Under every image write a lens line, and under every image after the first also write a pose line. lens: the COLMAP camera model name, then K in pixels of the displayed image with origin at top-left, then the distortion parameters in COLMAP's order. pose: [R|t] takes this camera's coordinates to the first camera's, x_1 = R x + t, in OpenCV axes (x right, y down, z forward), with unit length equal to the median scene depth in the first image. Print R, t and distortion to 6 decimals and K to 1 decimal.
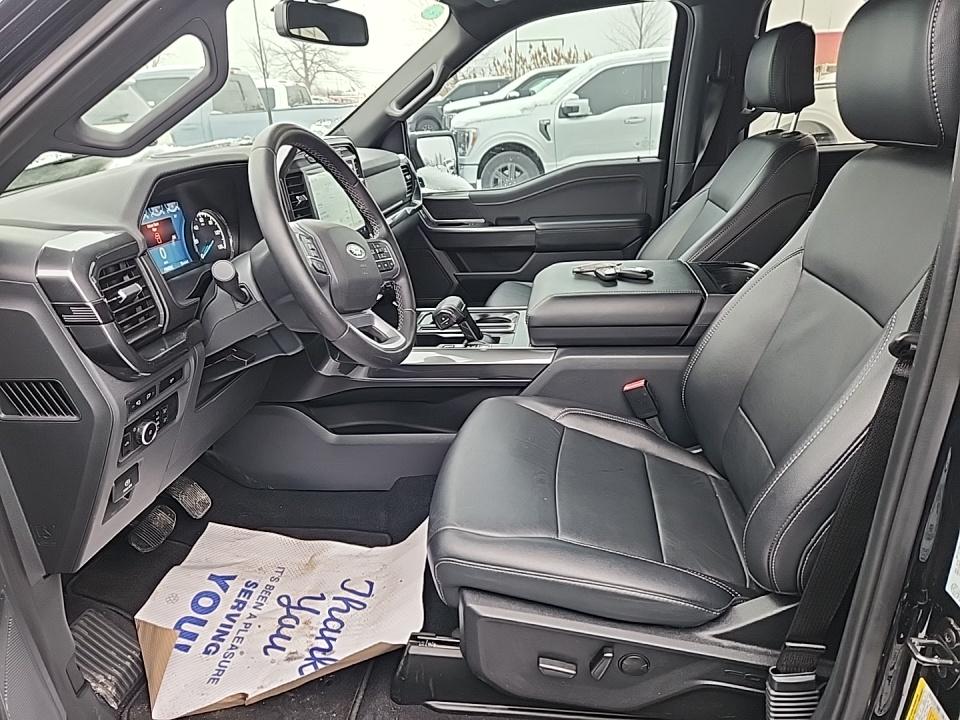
lens RADIAL K [[644.2, 0, 480.0], [0, 644.2, 360.0], [0, 0, 1]] dist [0.083021, -0.077026]
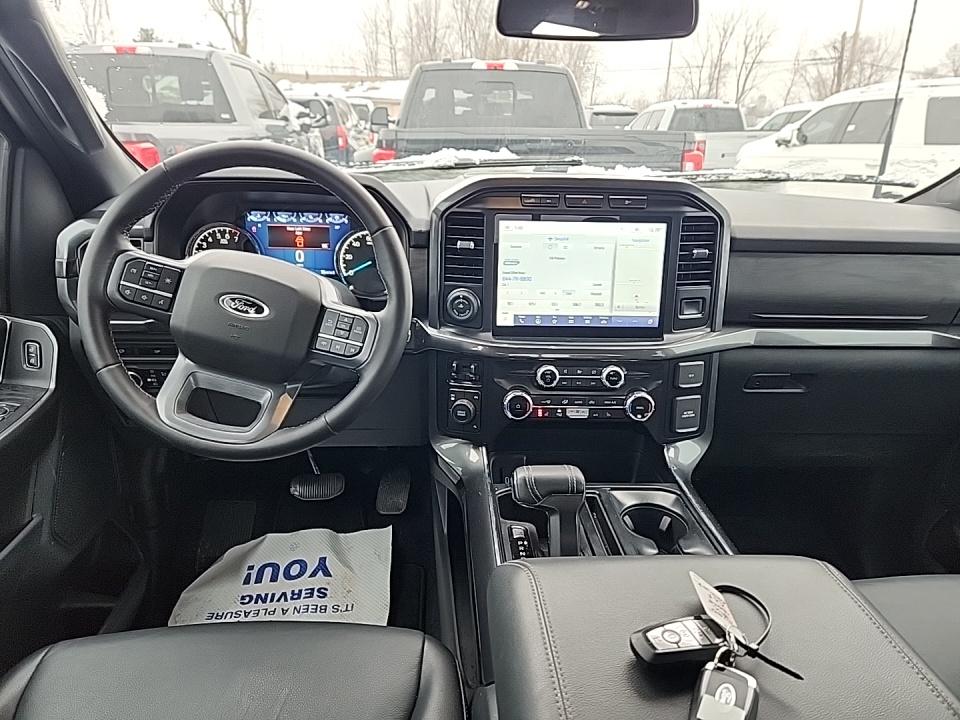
lens RADIAL K [[644.2, 0, 480.0], [0, 644.2, 360.0], [0, 0, 1]] dist [0.083021, -0.077026]
pose [[0.193002, 0.375236, -0.906613, 0.549984], [-0.390248, 0.877117, 0.279951, -0.401041], [0.900254, 0.299773, 0.315721, 0.934321]]
